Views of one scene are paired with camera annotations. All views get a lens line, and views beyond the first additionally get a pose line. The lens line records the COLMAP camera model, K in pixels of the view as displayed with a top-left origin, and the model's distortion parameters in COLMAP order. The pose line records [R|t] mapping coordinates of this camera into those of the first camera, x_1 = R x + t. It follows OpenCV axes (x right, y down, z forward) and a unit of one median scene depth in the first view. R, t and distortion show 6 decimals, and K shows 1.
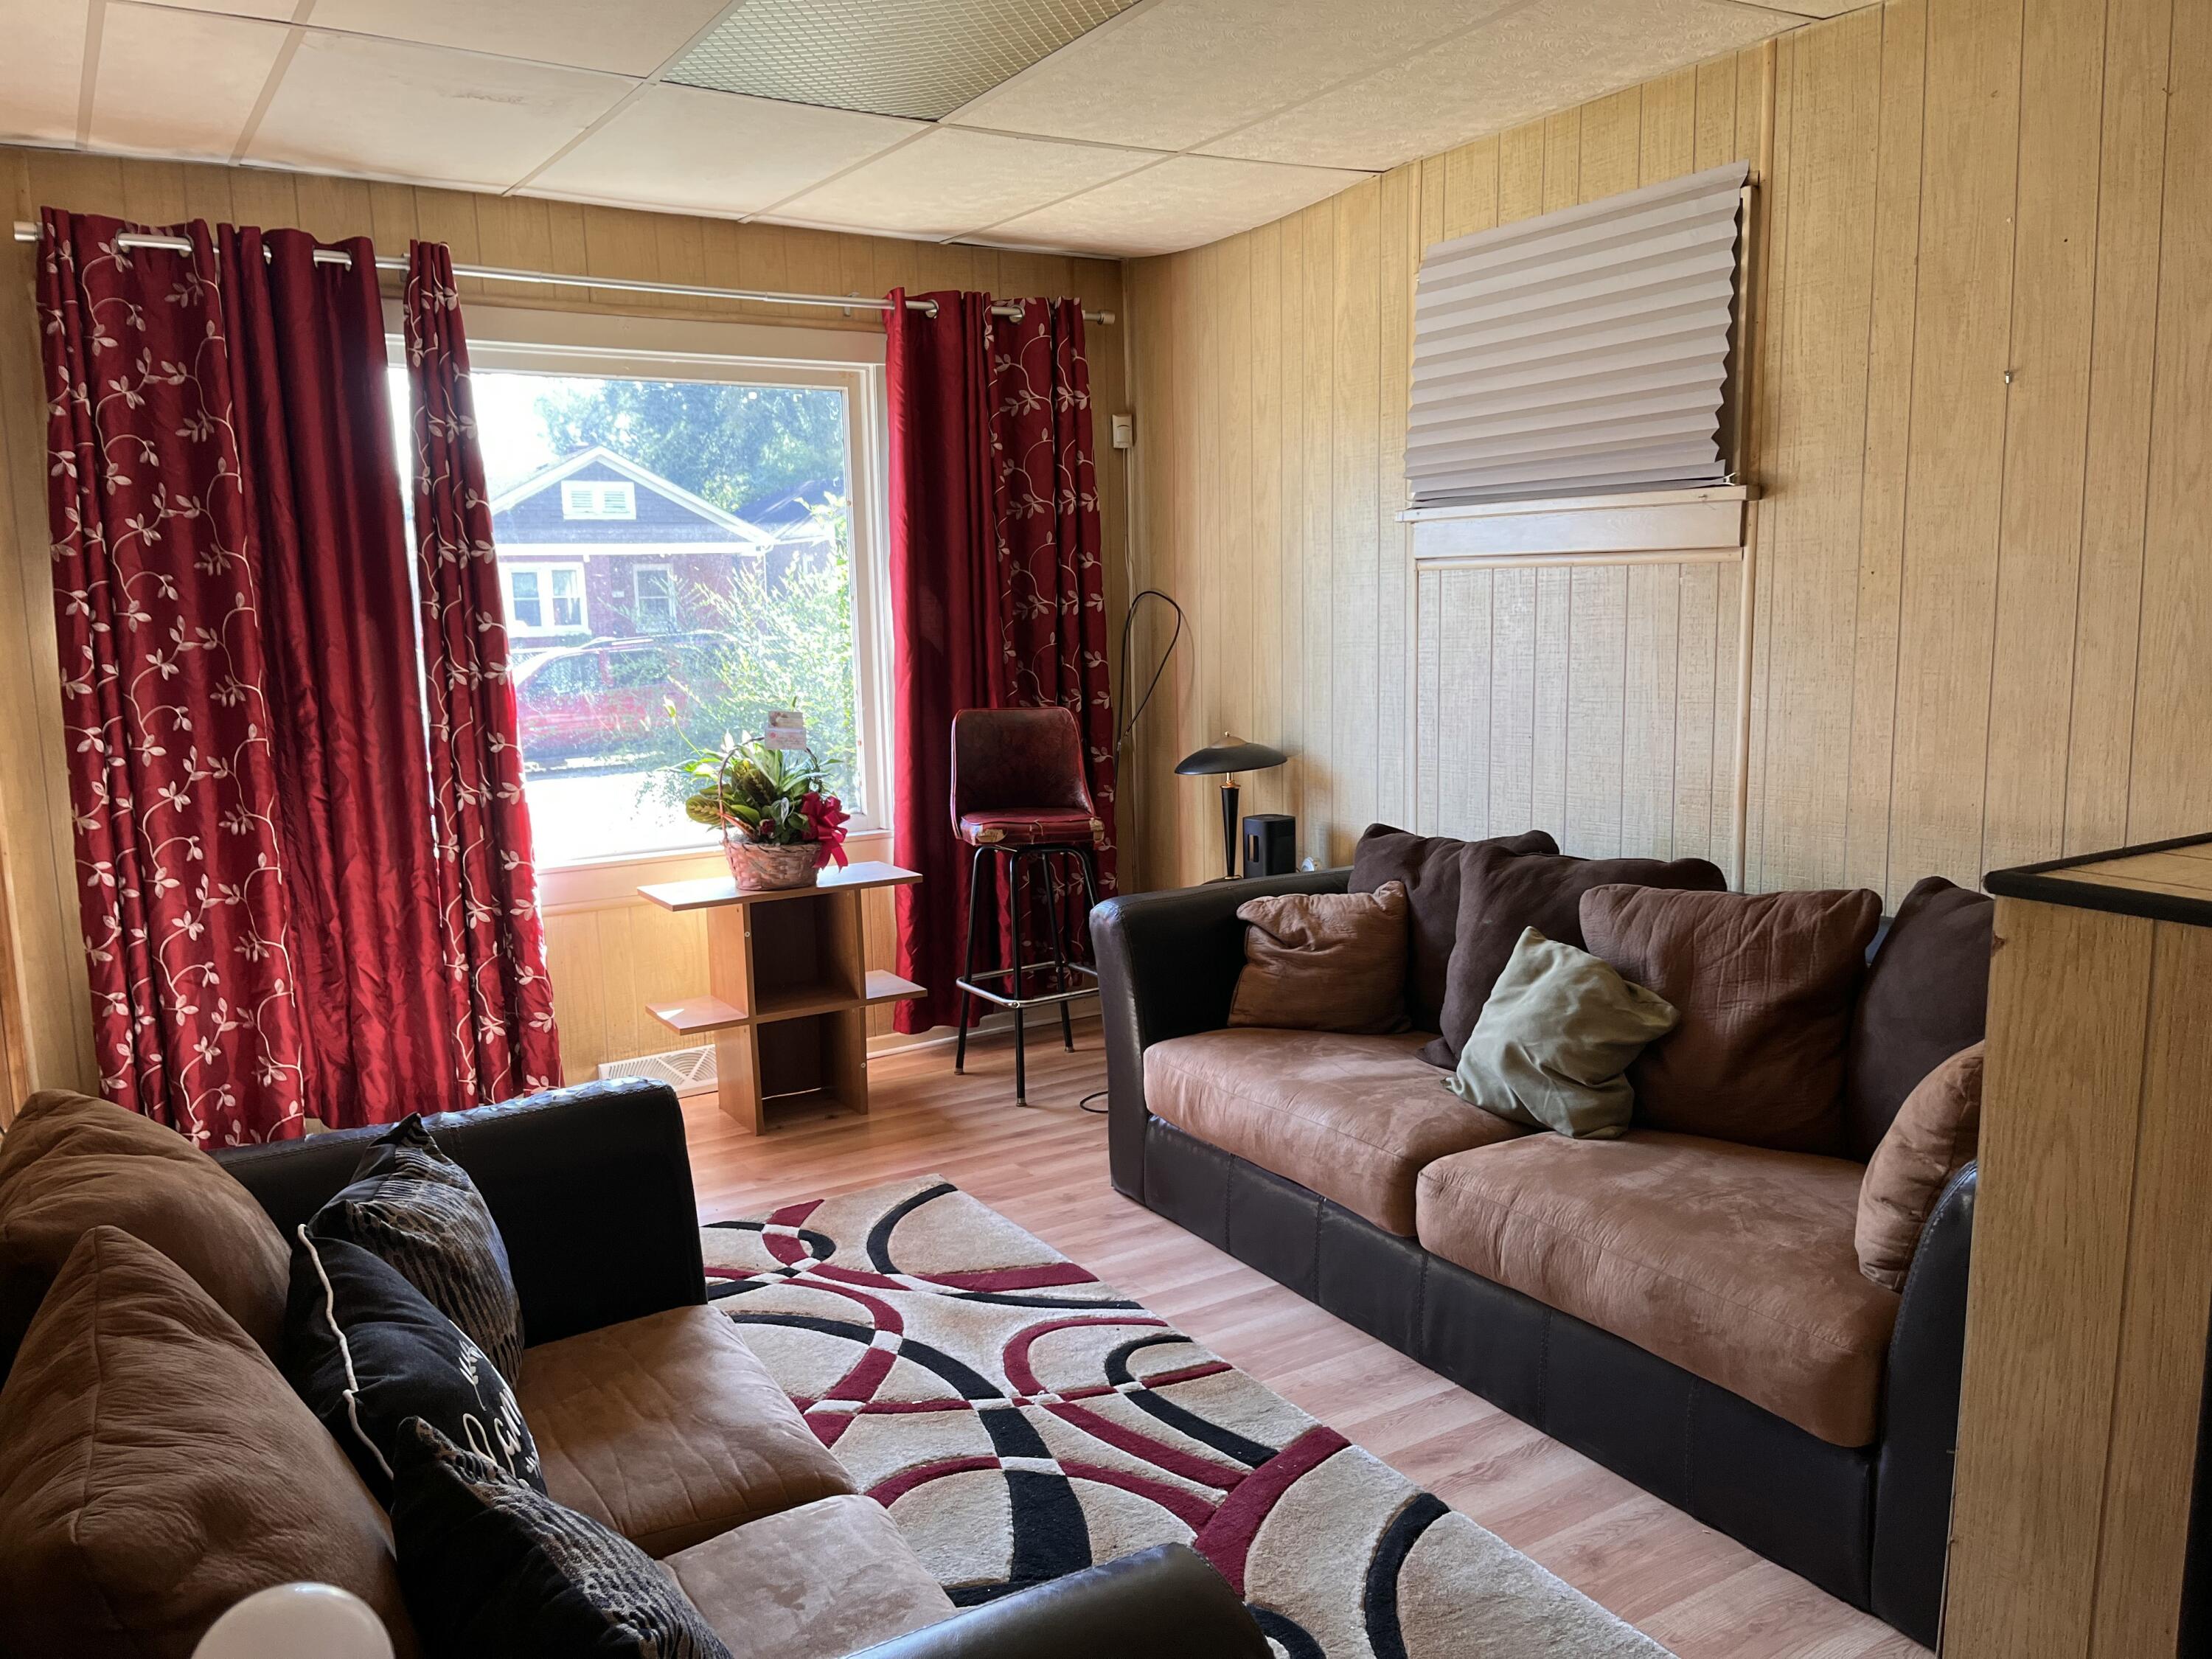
lens RADIAL K [[1646.4, 0, 1044.9], [0, 1646.4, 835.7], [0, 0, 1]] dist [0.068153, -0.118545]
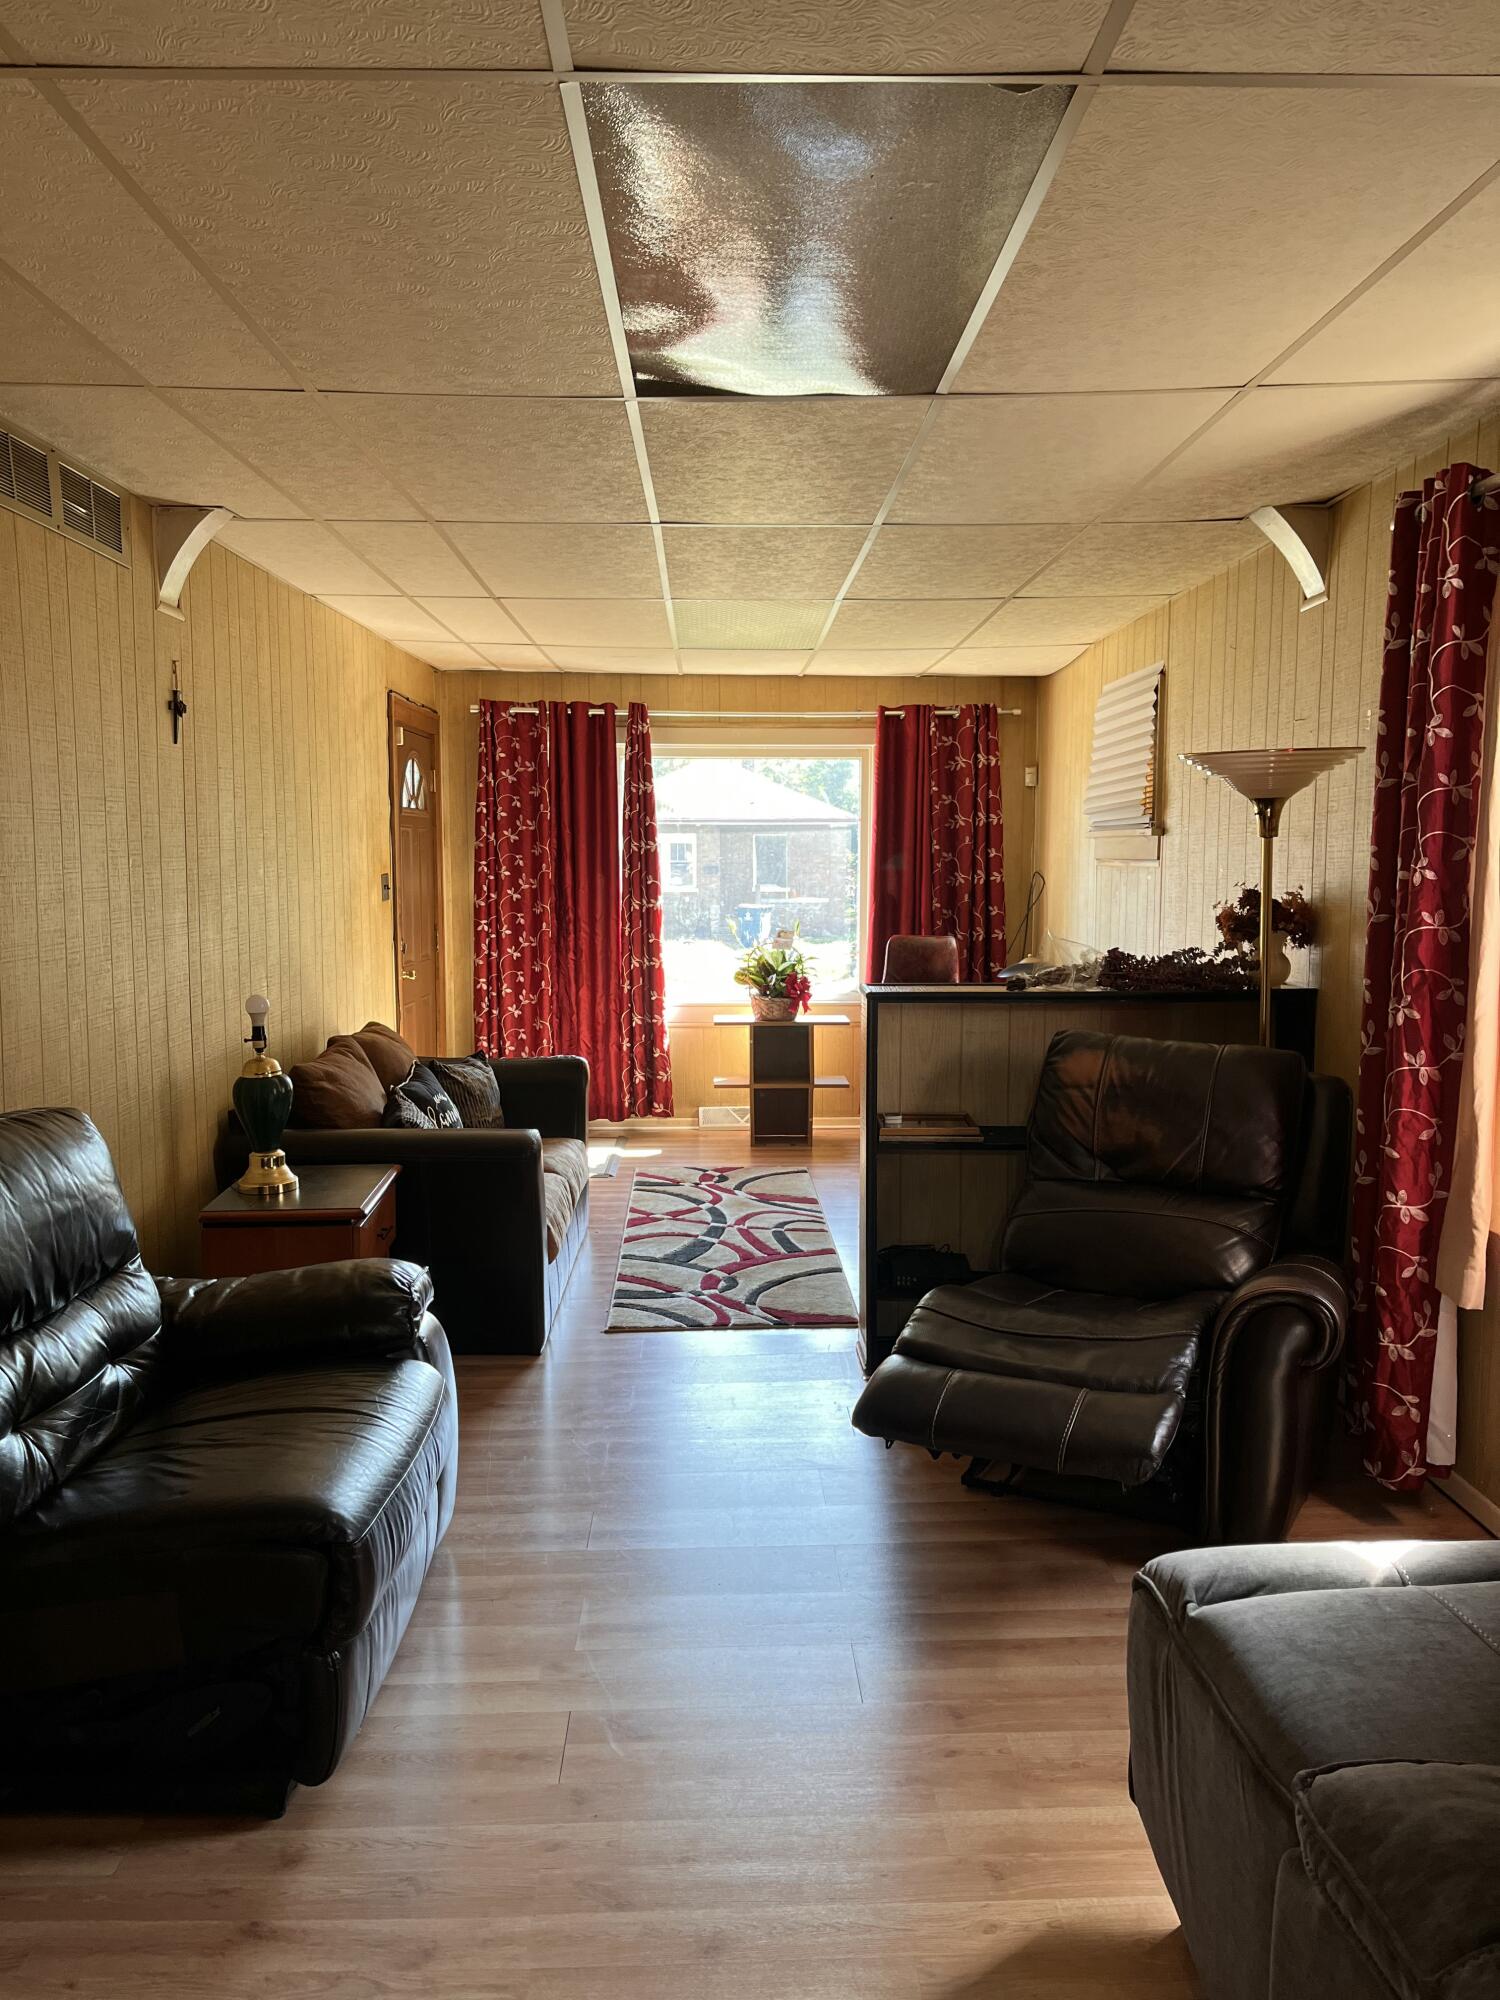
lens RADIAL K [[1499.8, 0, 750.0], [0, 1499.8, 1000.0], [0, 0, 1]] dist [0.042966, -0.092940]
pose [[0.857956, 0.074562, -0.508284, 0.739661], [-0.094173, 0.995472, -0.012930, 0.034045], [0.505018, 0.058960, 0.861093, -0.549467]]
